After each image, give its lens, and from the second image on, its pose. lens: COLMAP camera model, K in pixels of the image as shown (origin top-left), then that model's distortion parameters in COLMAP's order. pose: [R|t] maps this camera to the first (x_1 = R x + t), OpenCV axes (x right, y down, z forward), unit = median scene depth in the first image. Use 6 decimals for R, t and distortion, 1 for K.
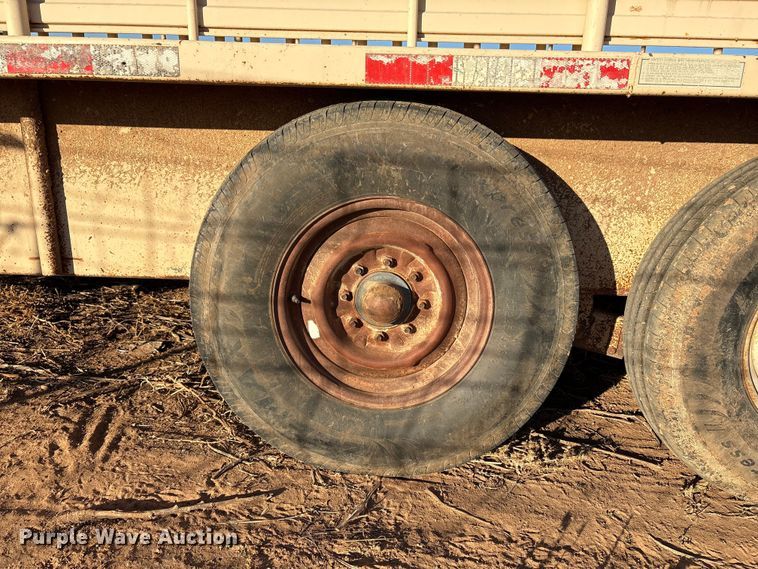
lens RADIAL K [[593.1, 0, 379.0], [0, 593.1, 284.5], [0, 0, 1]] dist [0.053234, -0.057811]
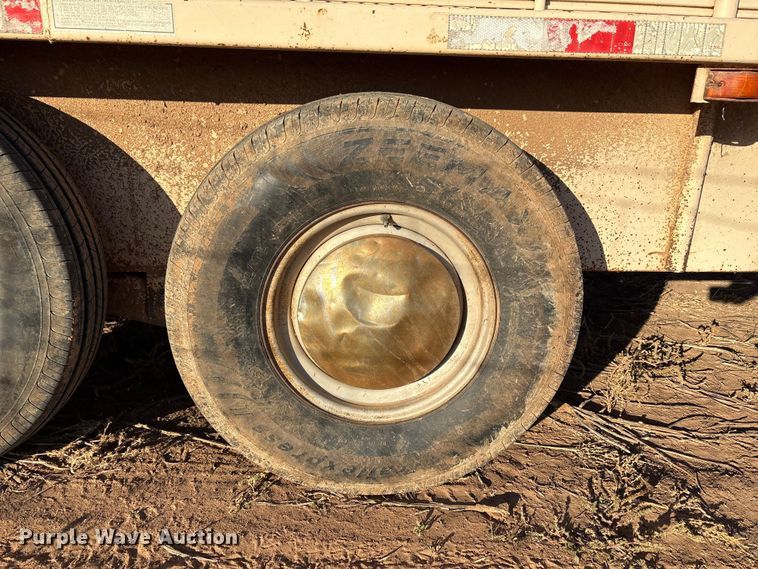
lens RADIAL K [[593.1, 0, 379.0], [0, 593.1, 284.5], [0, 0, 1]] dist [0.053234, -0.057811]
pose [[0.996585, -0.029297, 0.077205, 0.715795], [0.027250, 0.999252, 0.027440, 0.023526], [-0.077952, -0.025242, 0.996638, 0.074393]]
